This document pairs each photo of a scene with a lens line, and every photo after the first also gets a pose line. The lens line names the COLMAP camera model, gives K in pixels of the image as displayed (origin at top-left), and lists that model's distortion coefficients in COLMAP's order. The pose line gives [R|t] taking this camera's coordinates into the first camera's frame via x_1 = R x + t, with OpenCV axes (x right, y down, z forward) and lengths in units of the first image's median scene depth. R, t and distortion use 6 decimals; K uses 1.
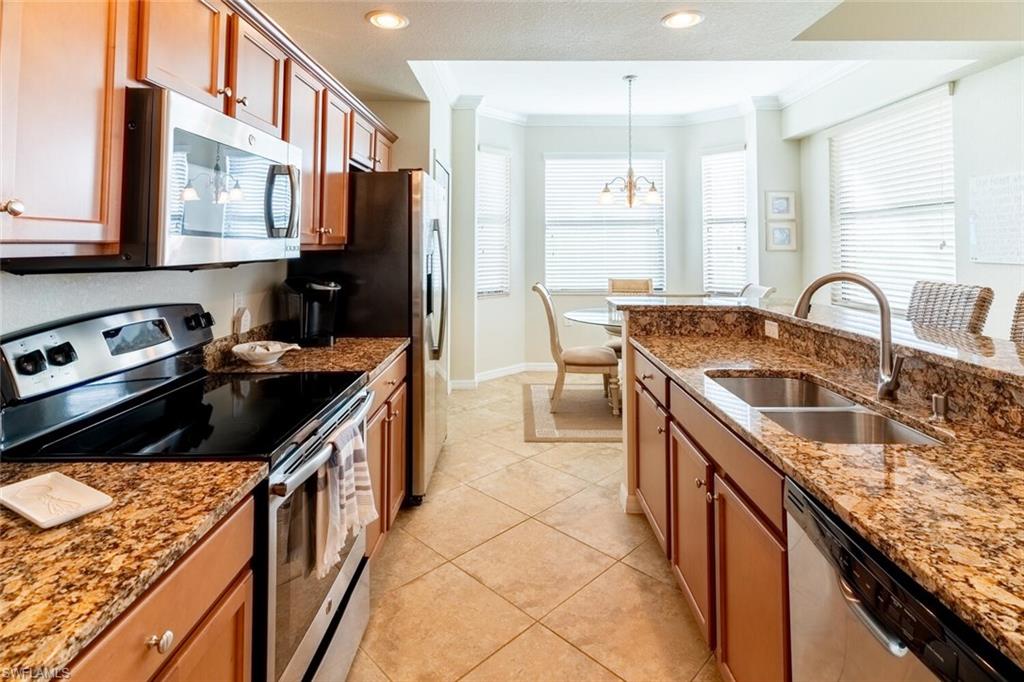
lens RADIAL K [[491.2, 0, 510.7], [0, 491.2, 221.4], [0, 0, 1]] dist [-0.003518, -0.001451]
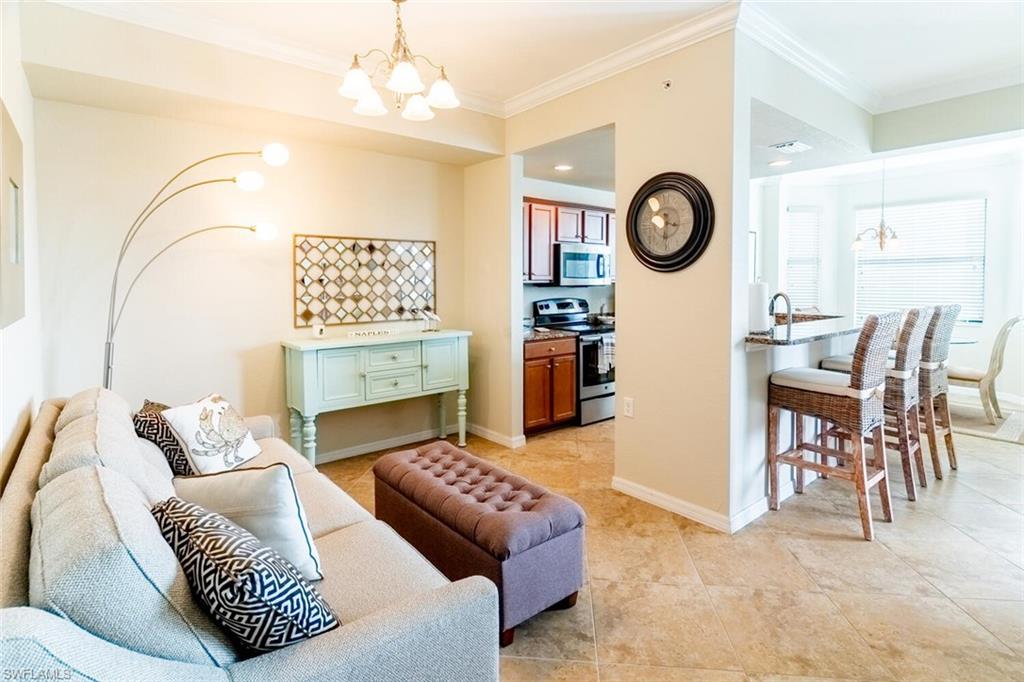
lens RADIAL K [[497.4, 0, 510.9], [0, 497.4, 298.0], [0, 0, 1]] dist [-0.001962, -0.000405]
pose [[0.646337, 0.025607, -0.762622, 1.518955], [0.034032, 0.997475, 0.062335, -0.054083], [0.762293, -0.066243, 0.643834, -1.407492]]
